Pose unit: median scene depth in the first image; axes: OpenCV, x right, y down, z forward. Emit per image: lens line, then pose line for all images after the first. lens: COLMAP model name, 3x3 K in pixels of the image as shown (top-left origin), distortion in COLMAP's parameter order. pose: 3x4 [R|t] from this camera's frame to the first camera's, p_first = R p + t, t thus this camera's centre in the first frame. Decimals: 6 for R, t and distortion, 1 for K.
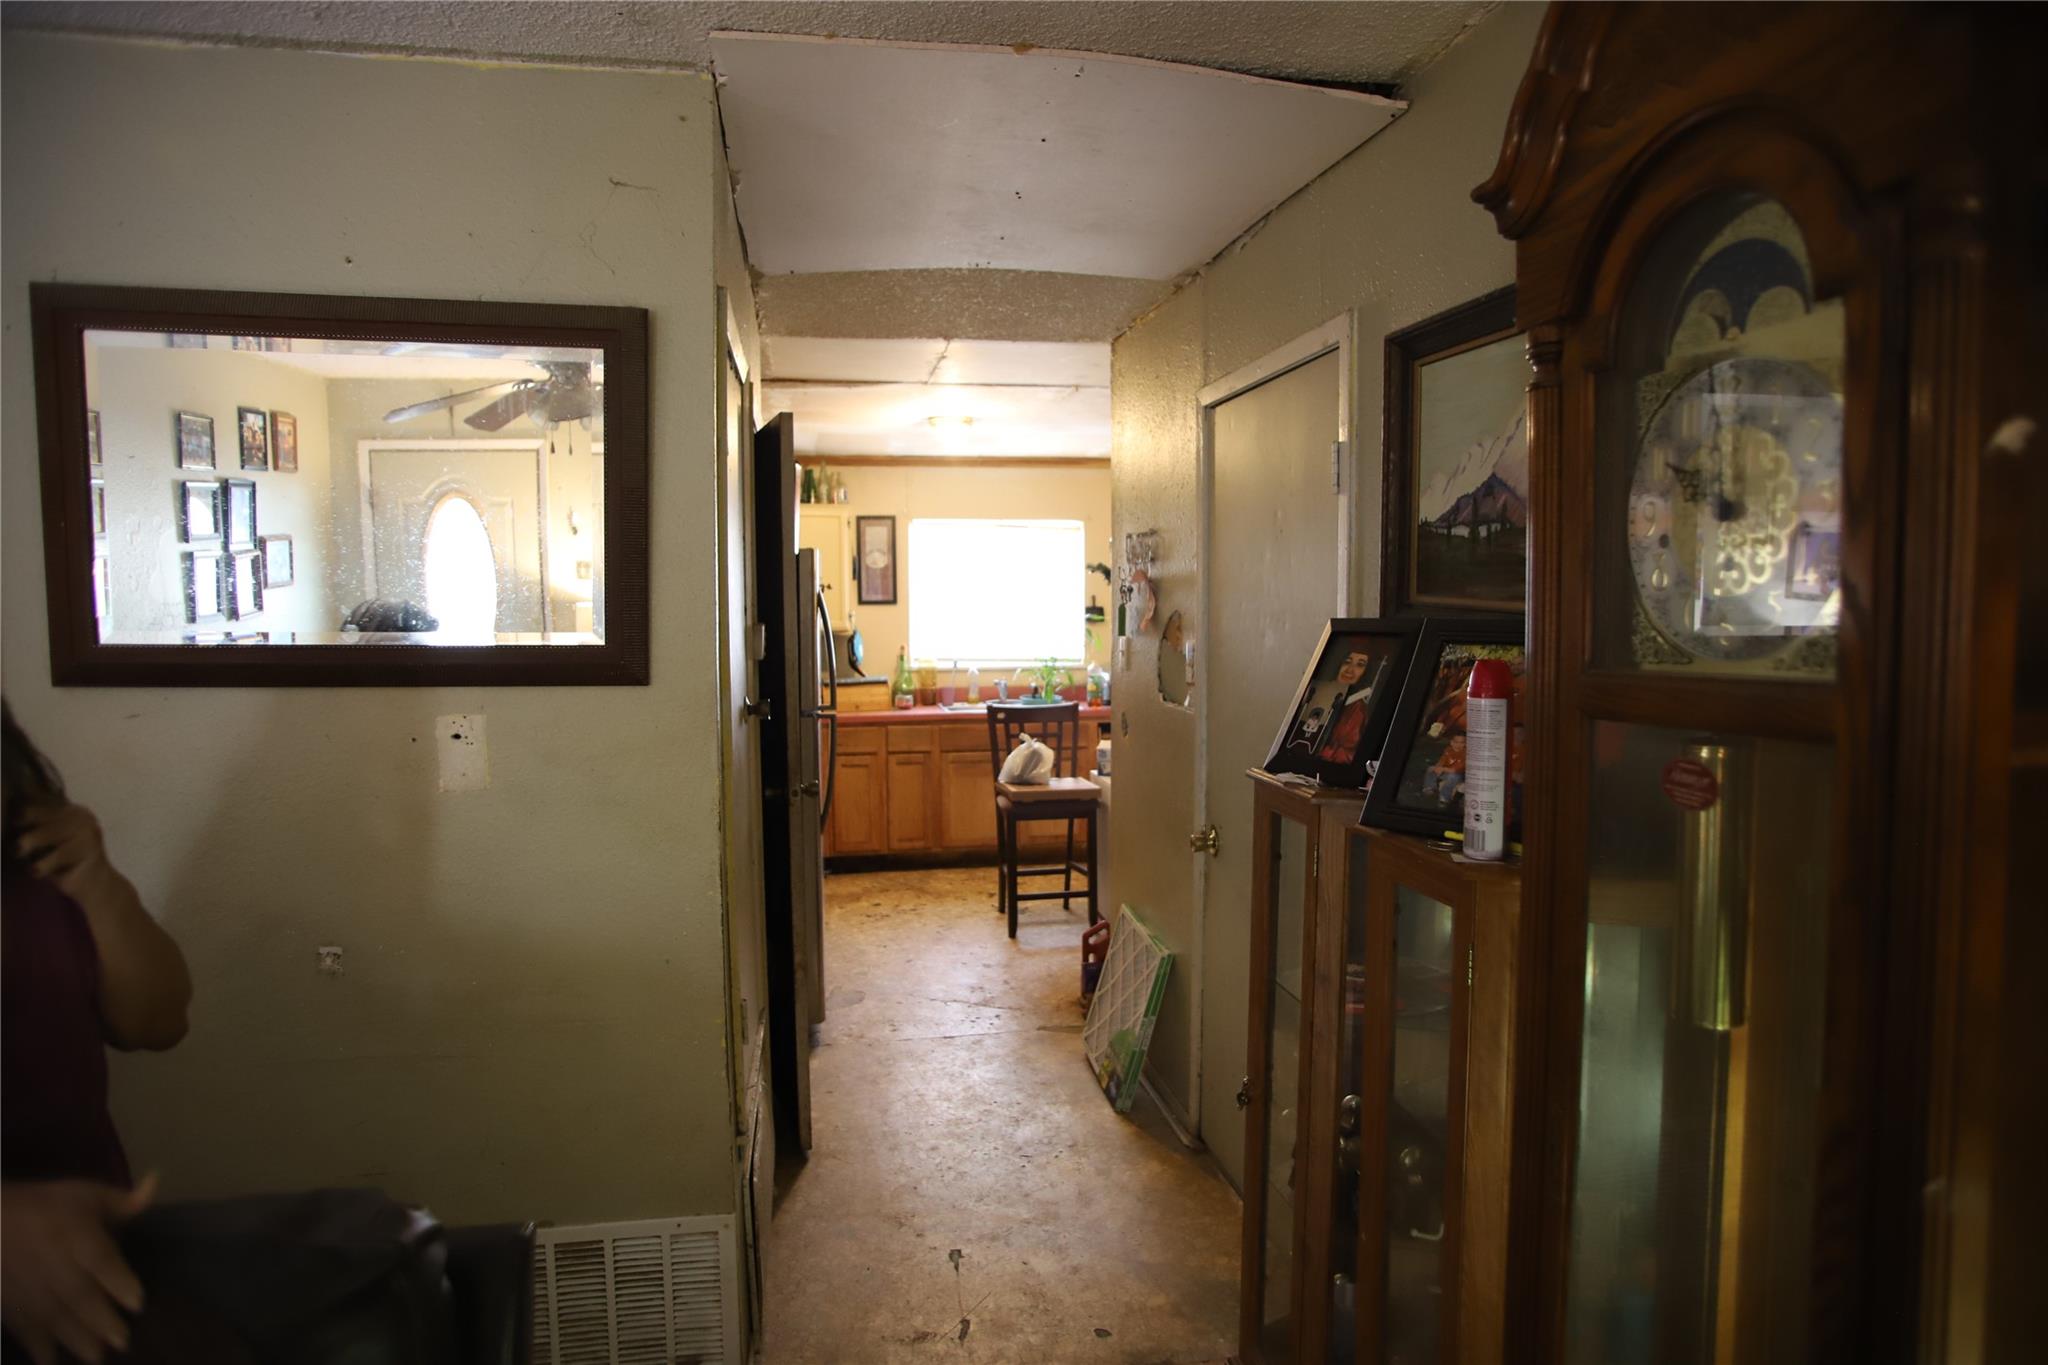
lens RADIAL K [[1229.1, 0, 1024.0], [0, 1229.1, 682.5], [0, 0, 1]] dist [-0.108125, 0.000534]
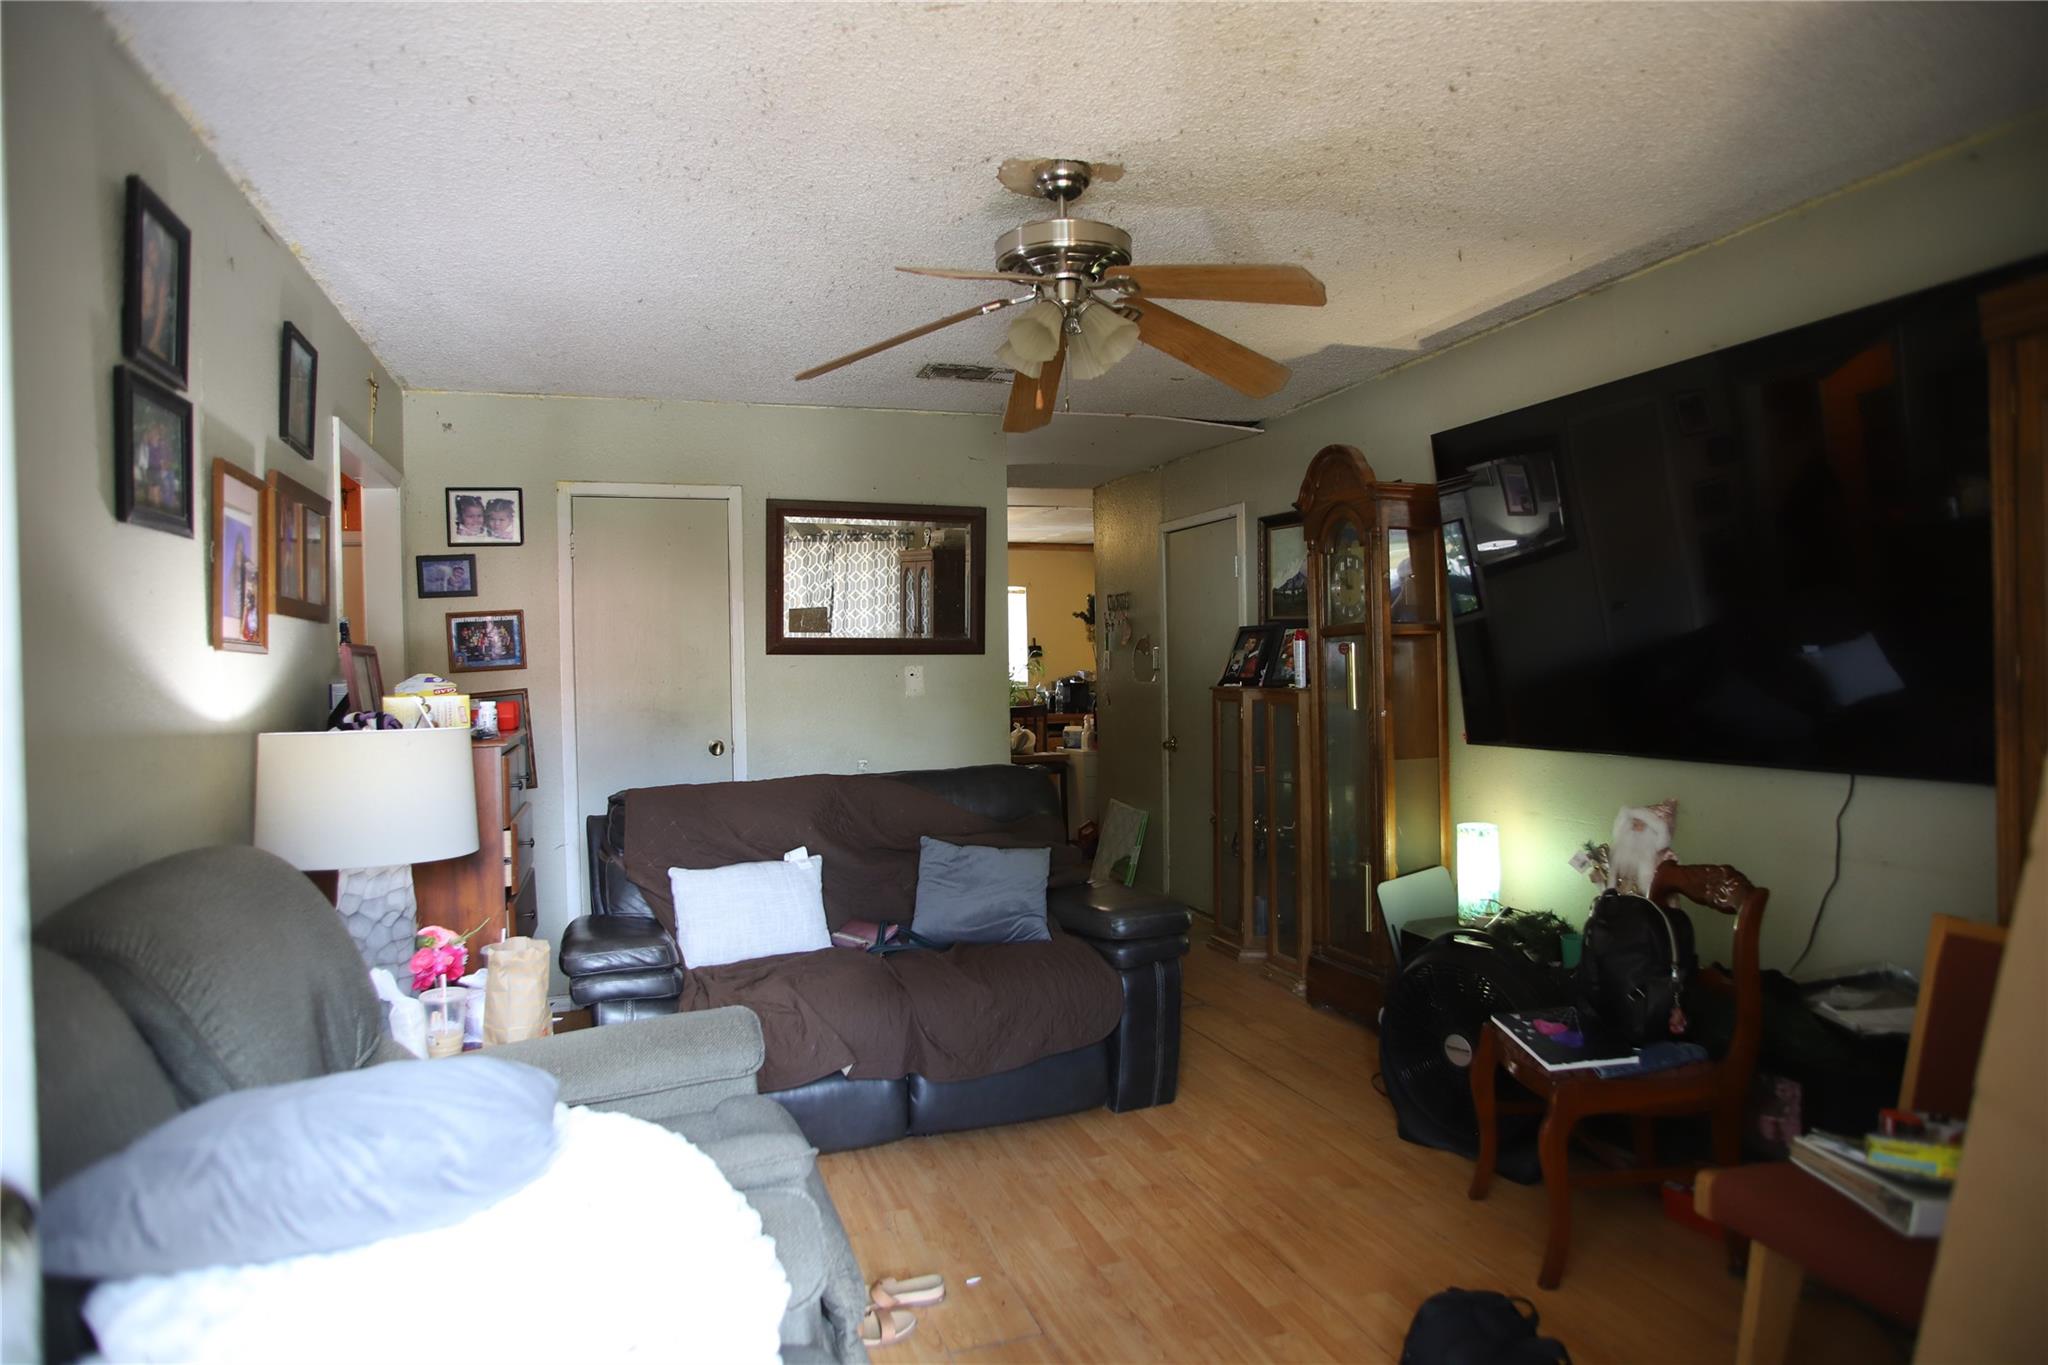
lens RADIAL K [[1229.1, 0, 1024.0], [0, 1229.1, 682.5], [0, 0, 1]] dist [-0.108125, 0.000534]
pose [[0.989328, -0.022697, 0.143926, -0.619079], [0.029945, 0.998379, -0.048394, 0.190788], [-0.142594, 0.052187, 0.988404, -1.601376]]
